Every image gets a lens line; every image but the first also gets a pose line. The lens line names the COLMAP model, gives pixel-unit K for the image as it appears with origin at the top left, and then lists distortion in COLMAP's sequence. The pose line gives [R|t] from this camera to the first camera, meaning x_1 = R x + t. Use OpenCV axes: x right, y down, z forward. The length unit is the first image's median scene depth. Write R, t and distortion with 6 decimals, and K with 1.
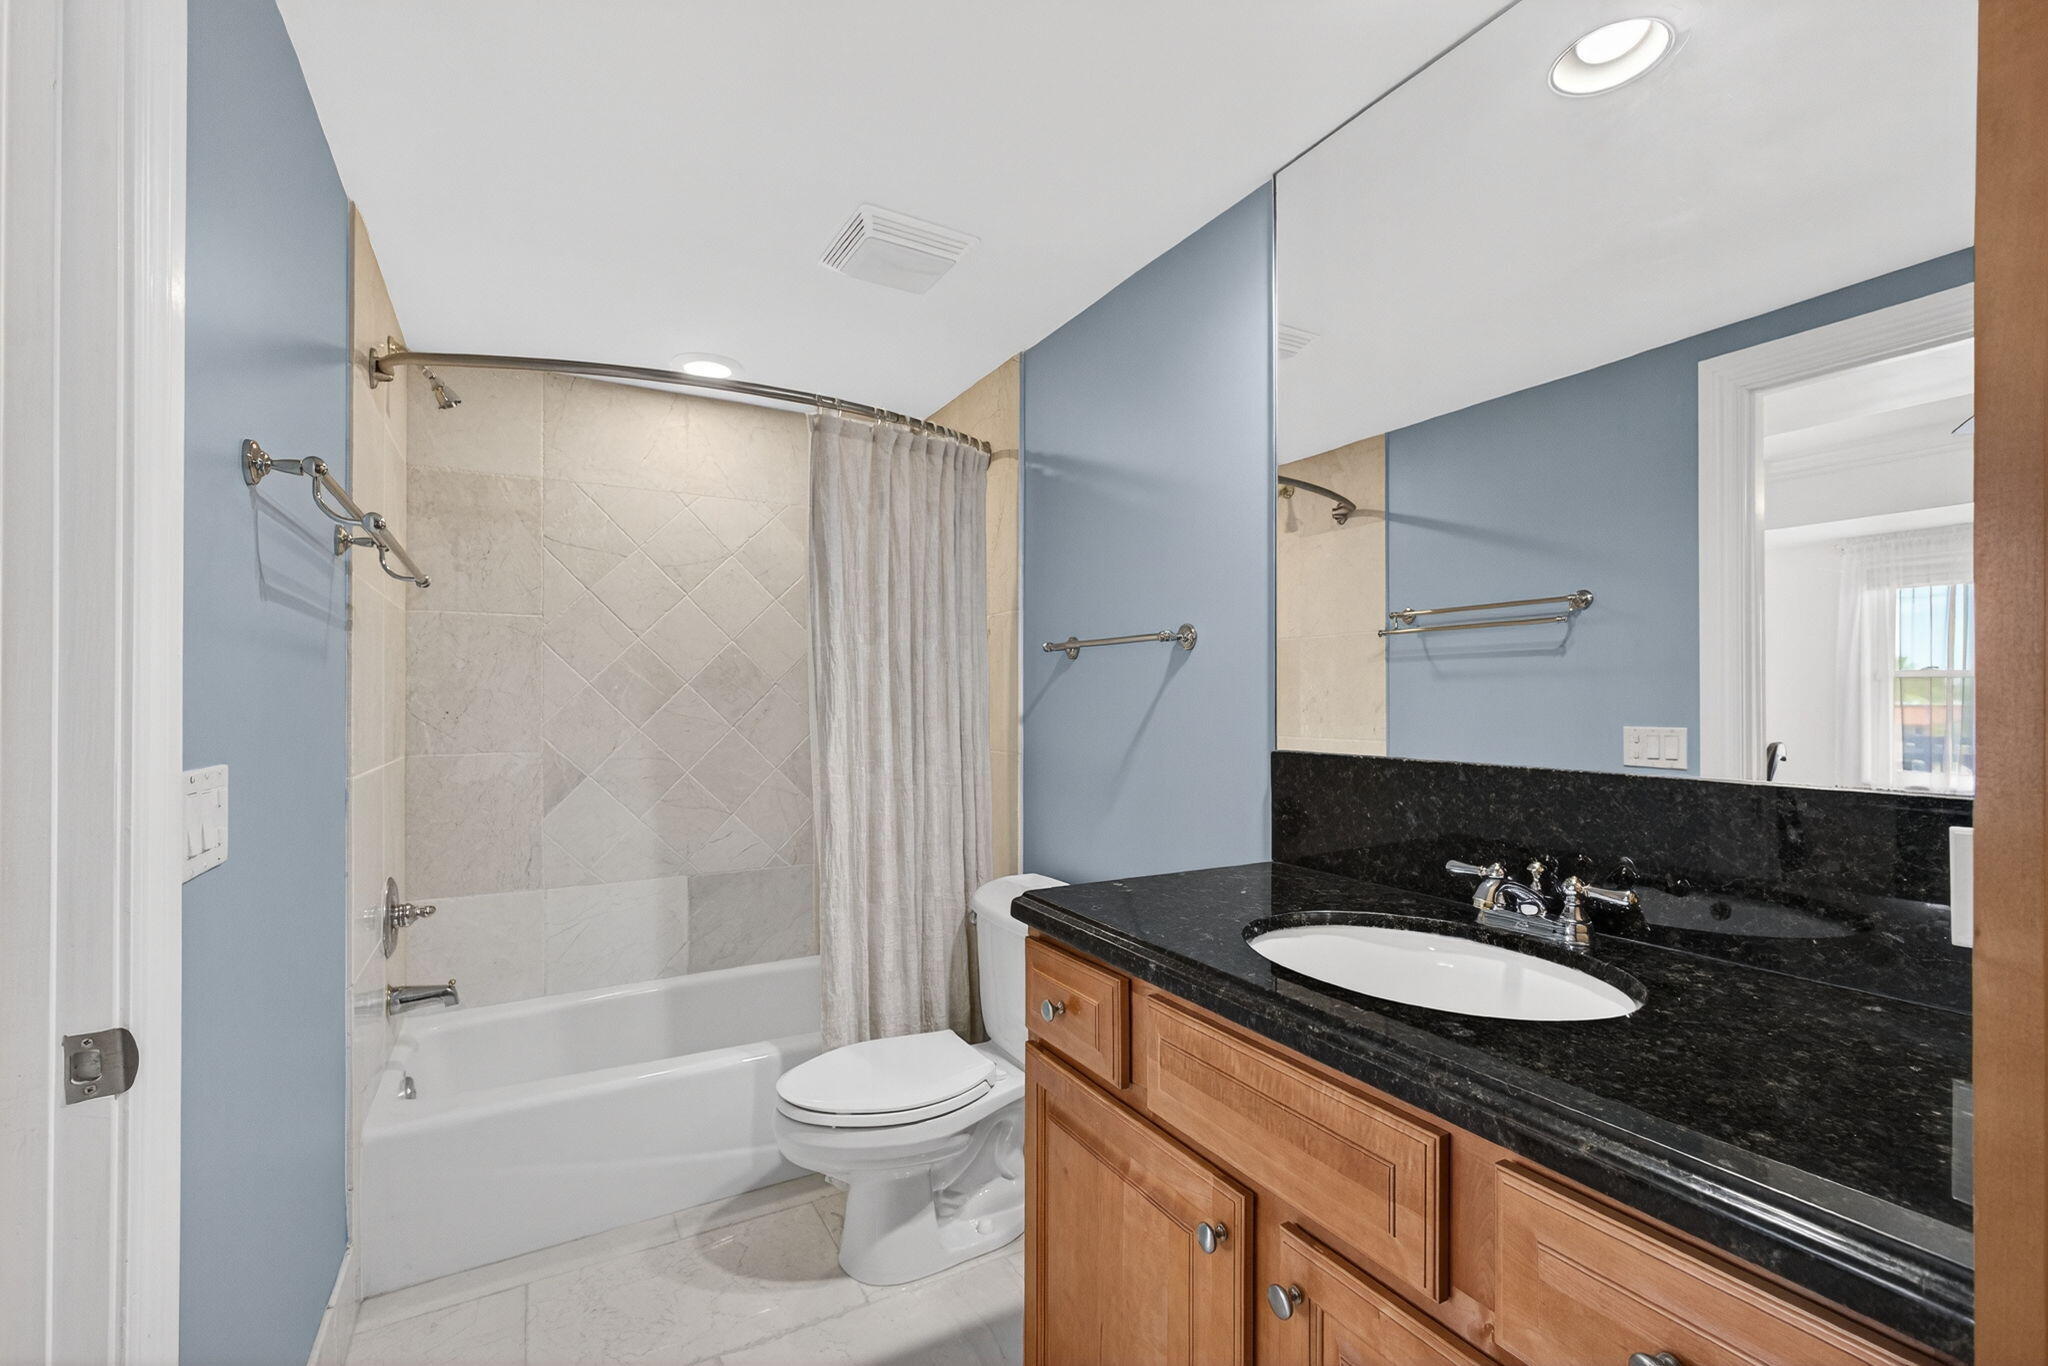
lens RADIAL K [[891.1, 0, 1015.9], [0, 891.1, 678.0], [0, 0, 1]] dist [-0.002056, -0.000191]
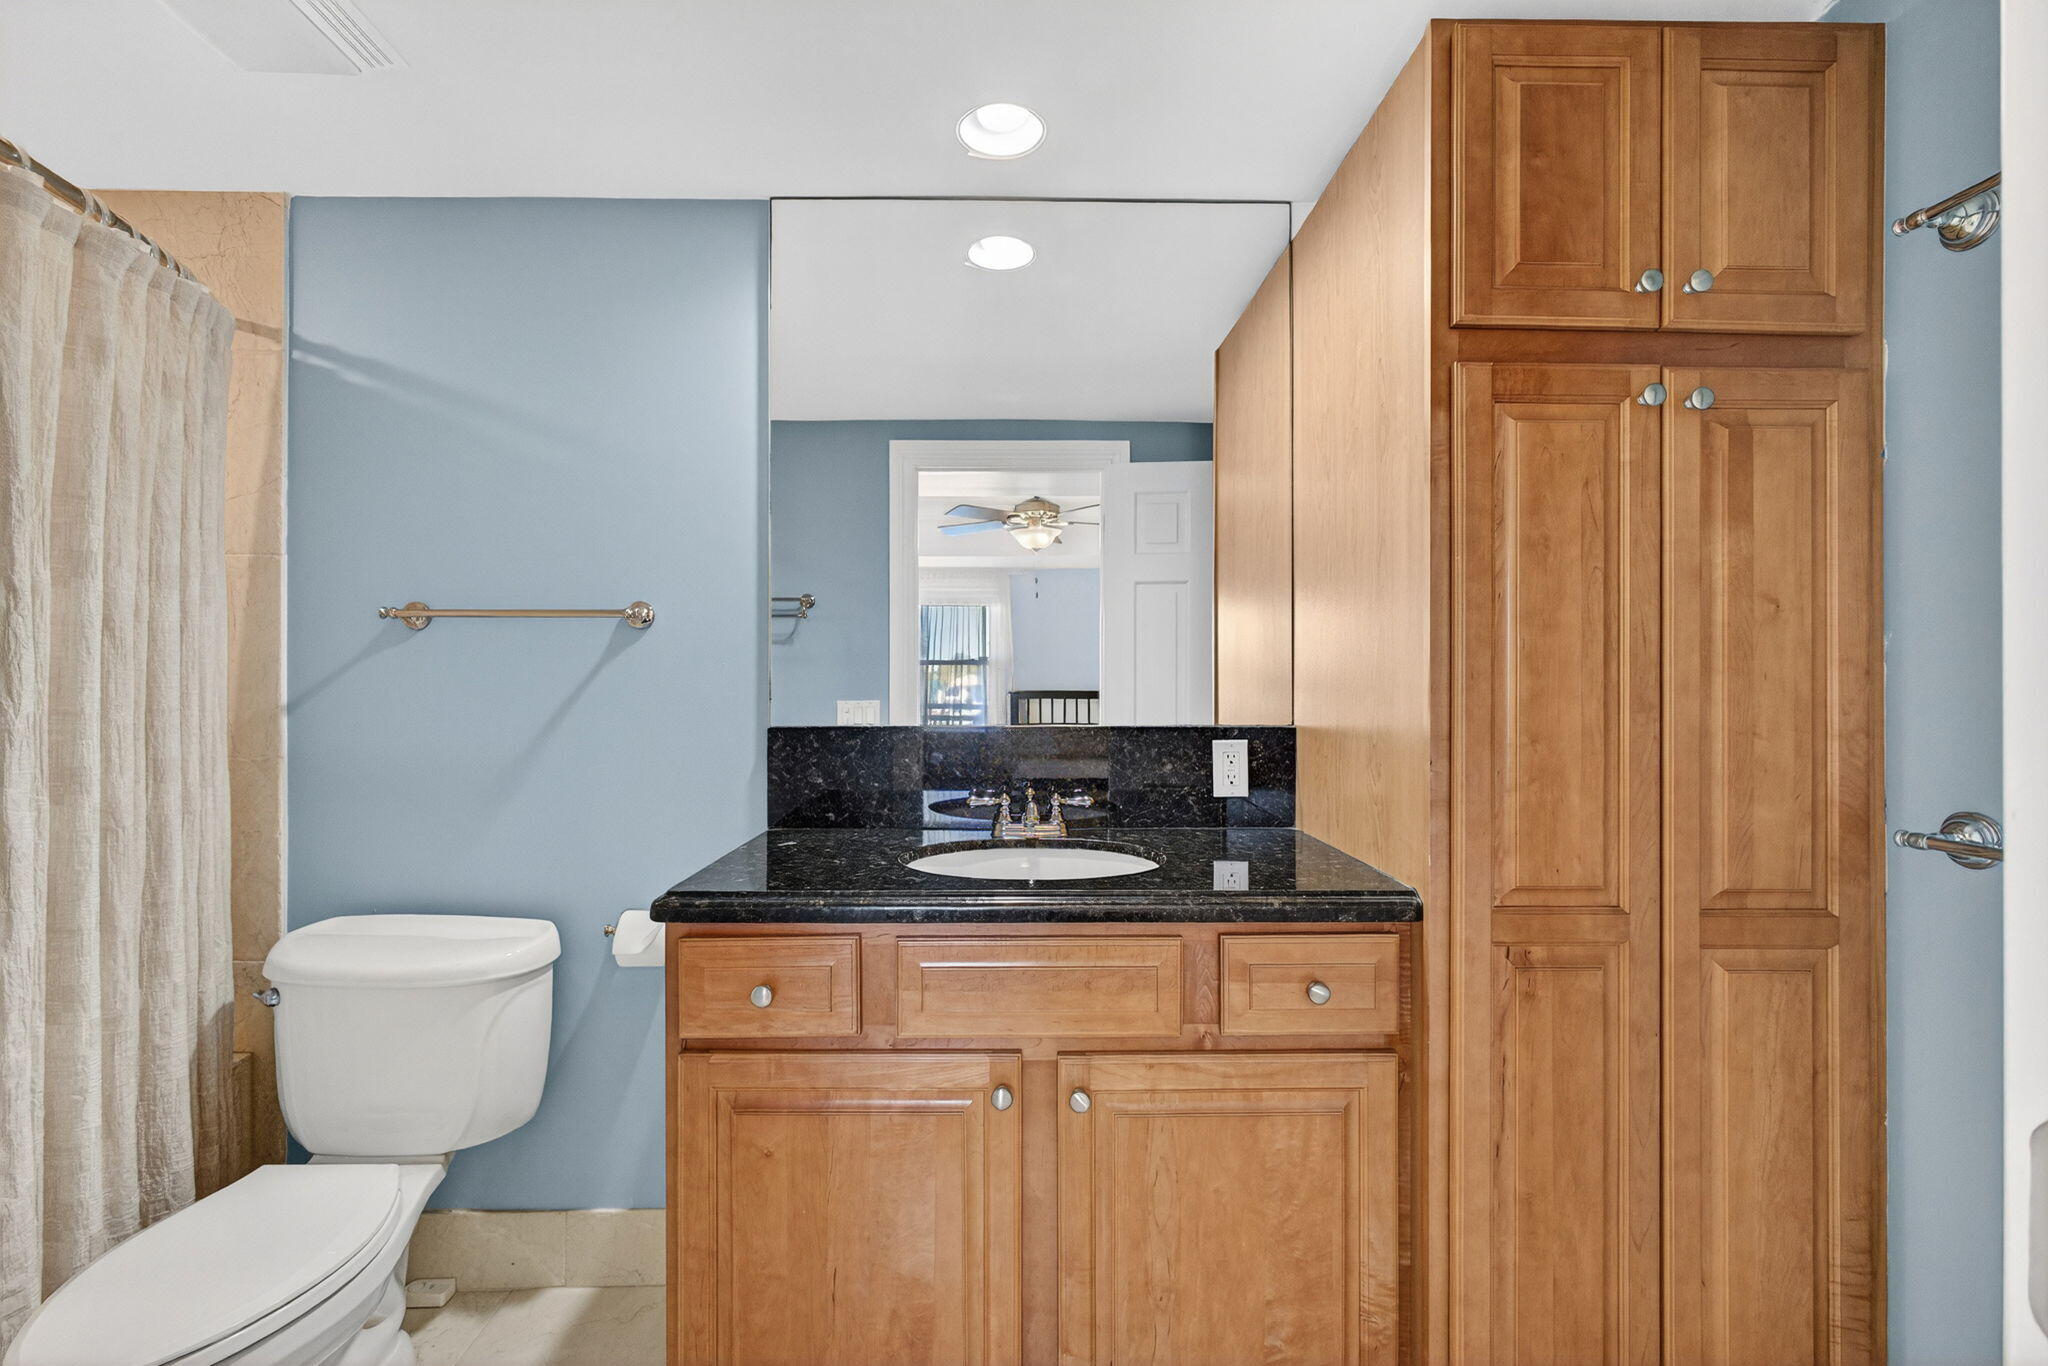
lens RADIAL K [[891.1, 0, 1015.9], [0, 891.1, 678.0], [0, 0, 1]] dist [-0.002056, -0.000191]
pose [[0.471053, -0.001283, 0.882104, -0.444877], [-0.019710, 0.999734, 0.011980, 0.001051], [-0.881885, -0.023030, 0.470903, 0.181739]]
